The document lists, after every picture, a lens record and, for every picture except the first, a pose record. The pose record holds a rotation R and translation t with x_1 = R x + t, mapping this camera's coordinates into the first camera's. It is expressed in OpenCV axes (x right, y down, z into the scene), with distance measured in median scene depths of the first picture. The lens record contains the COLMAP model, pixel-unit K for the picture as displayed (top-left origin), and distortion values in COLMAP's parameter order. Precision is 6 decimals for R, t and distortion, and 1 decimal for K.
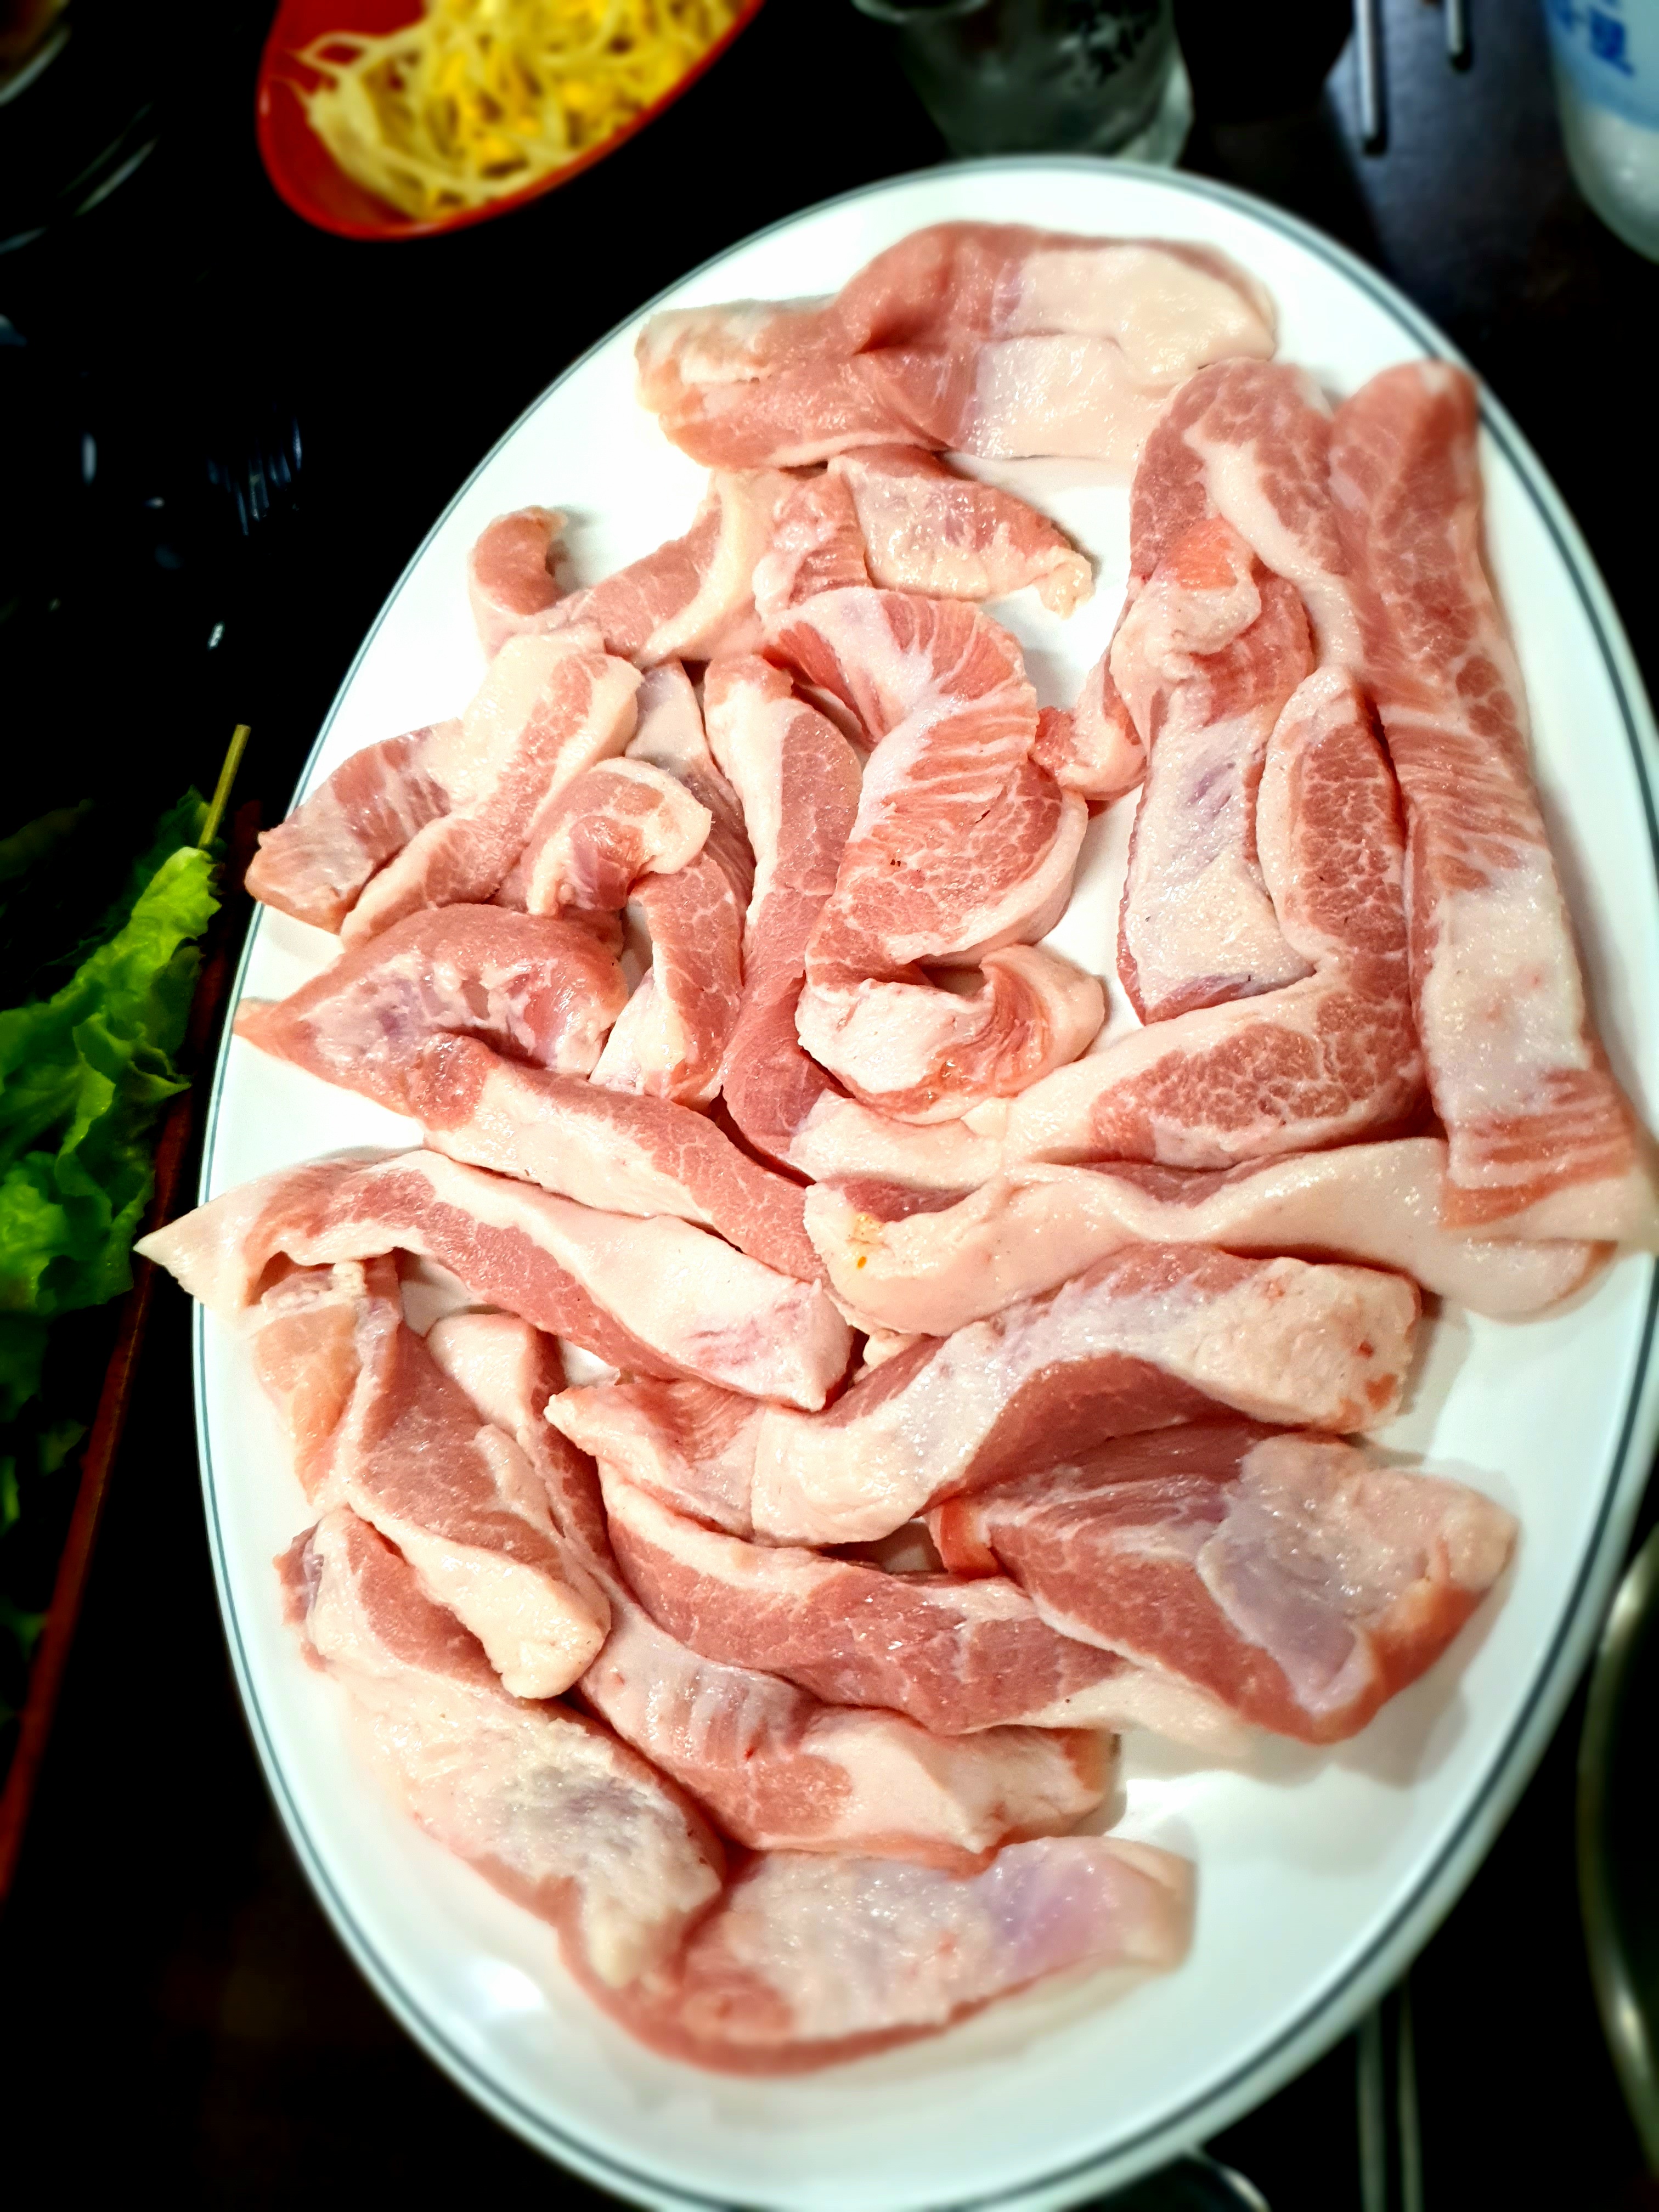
lens RADIAL K [[1681.3, 0, 830.3], [0, 1681.3, 1108.9], [0, 0, 1]] dist [0.007704, -0.005031]
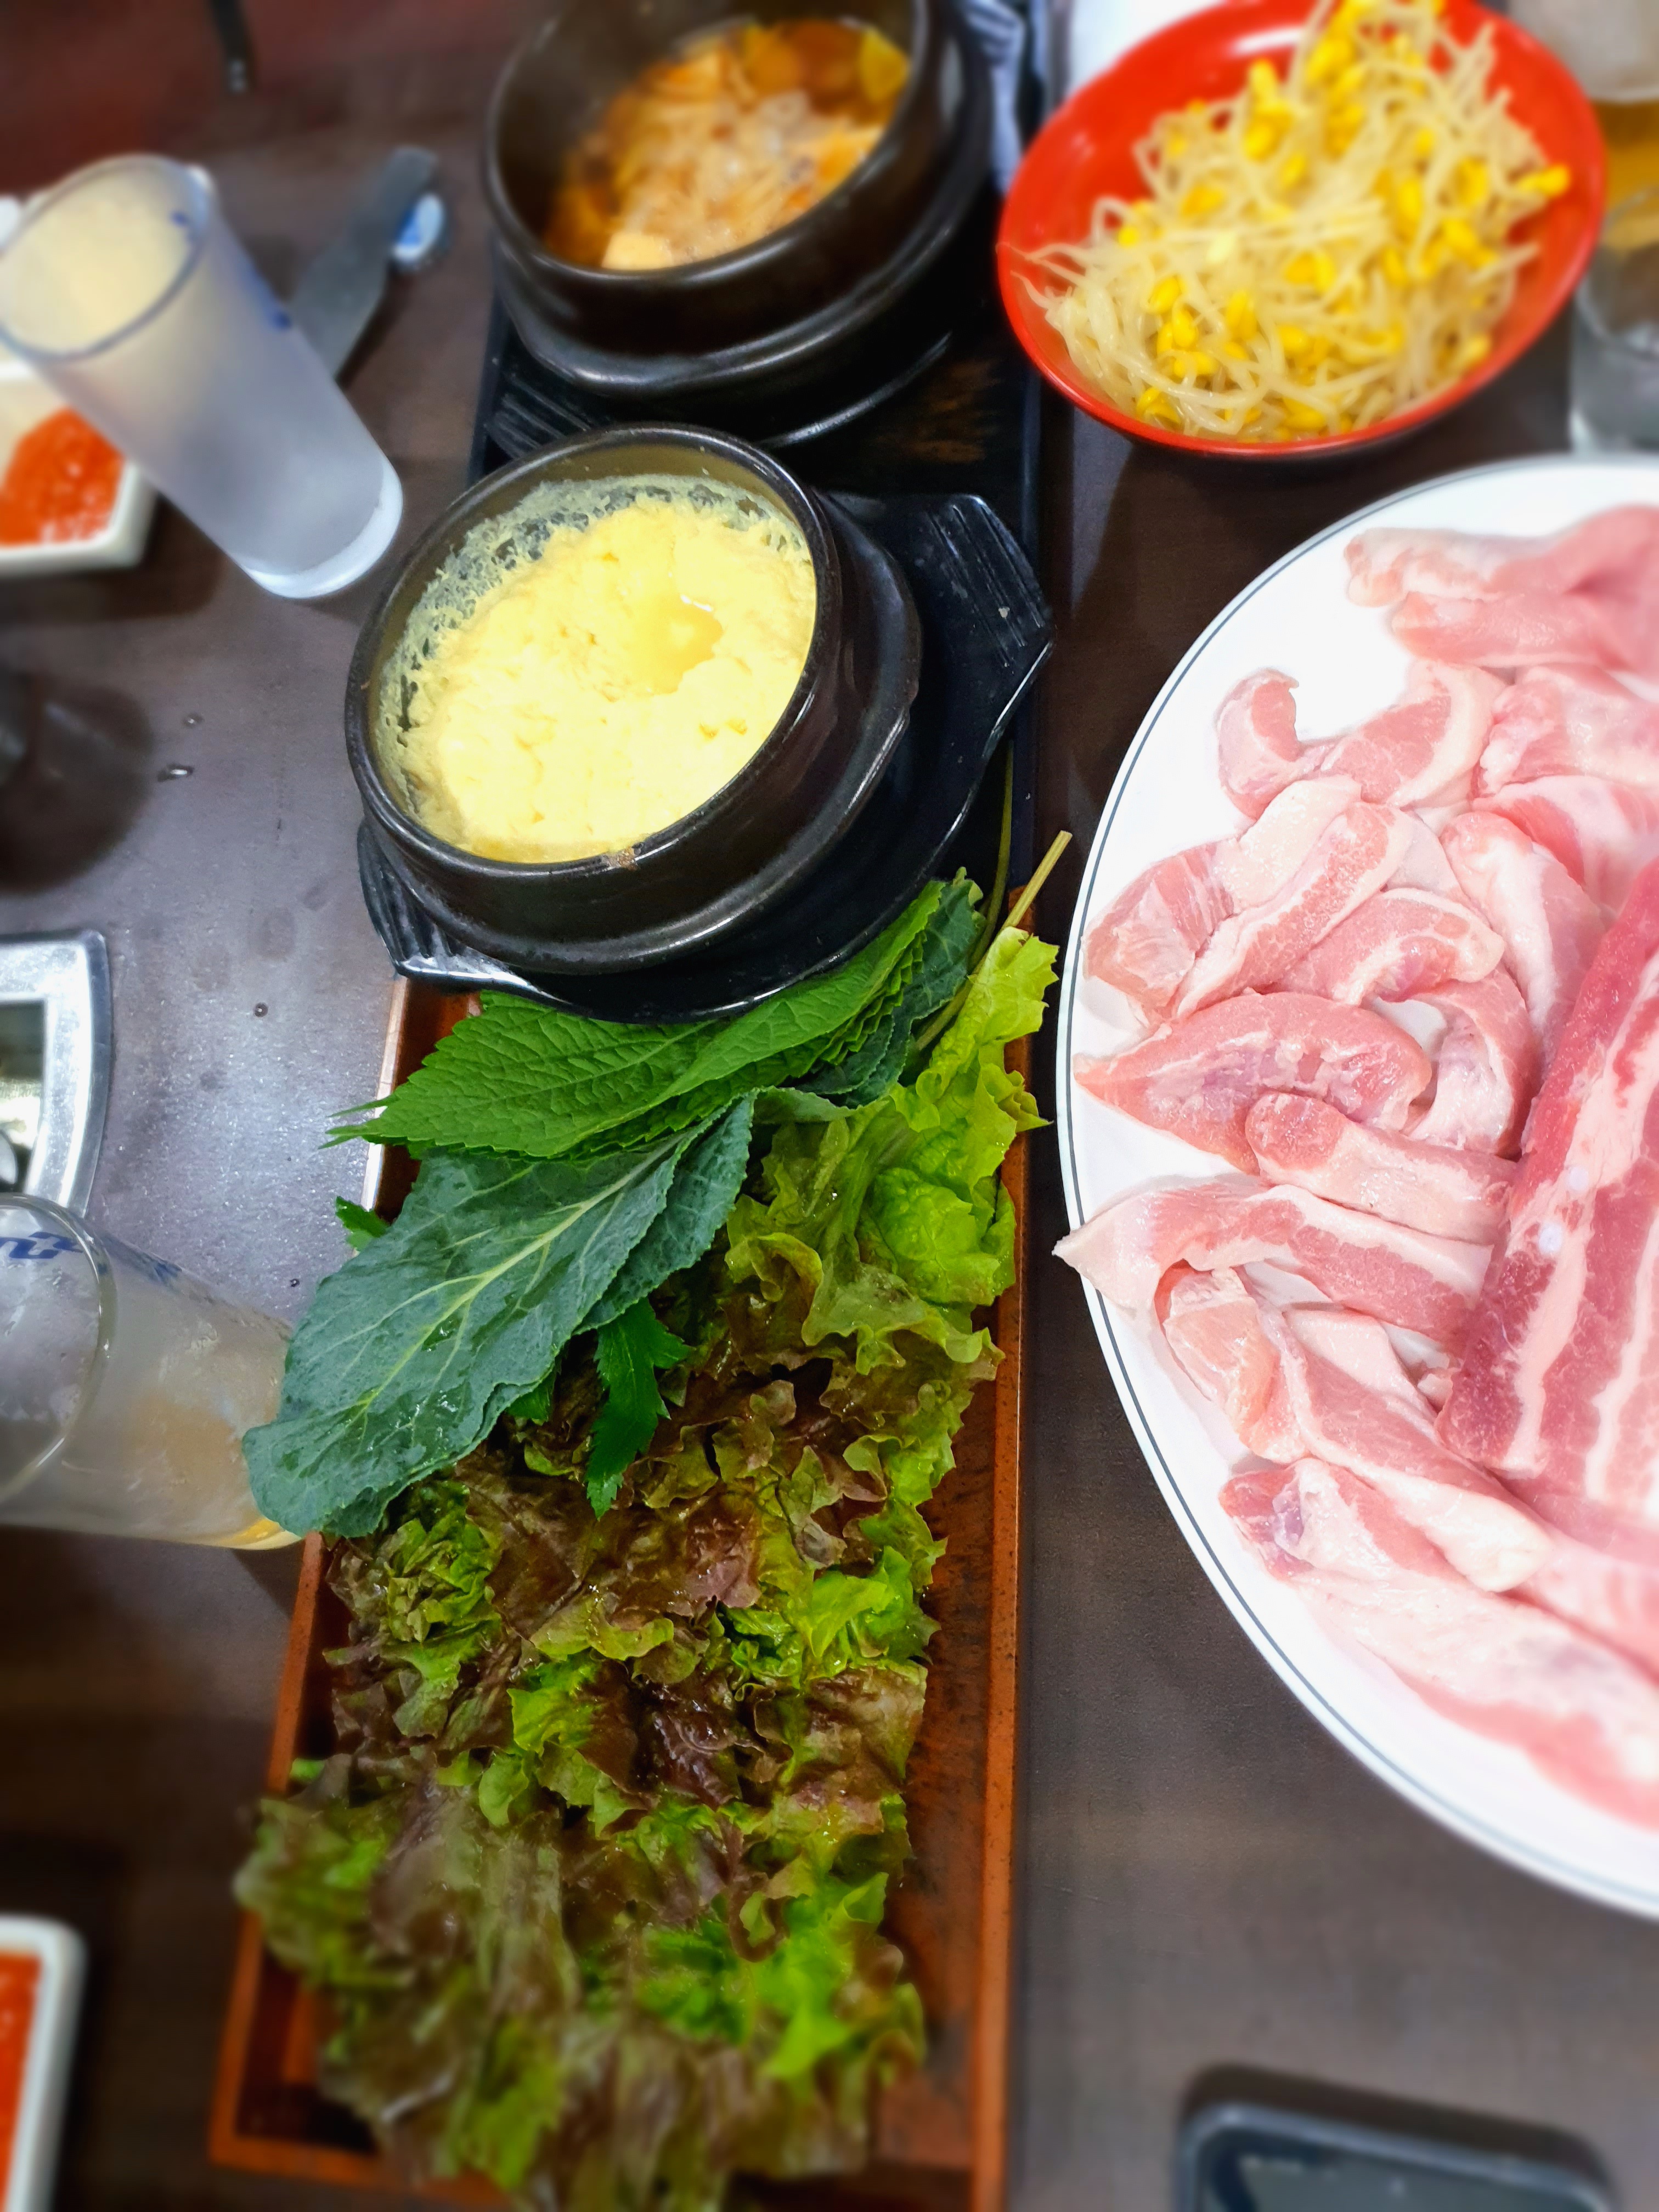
lens RADIAL K [[1681.3, 0, 827.8], [0, 1681.3, 1104.6], [0, 0, 1]] dist [0.007704, -0.005031]
pose [[0.972804, 0.034511, 0.229046, -0.838067], [-0.039152, 0.999109, 0.015746, -0.041643], [-0.228299, -0.024286, 0.973288, -0.174250]]
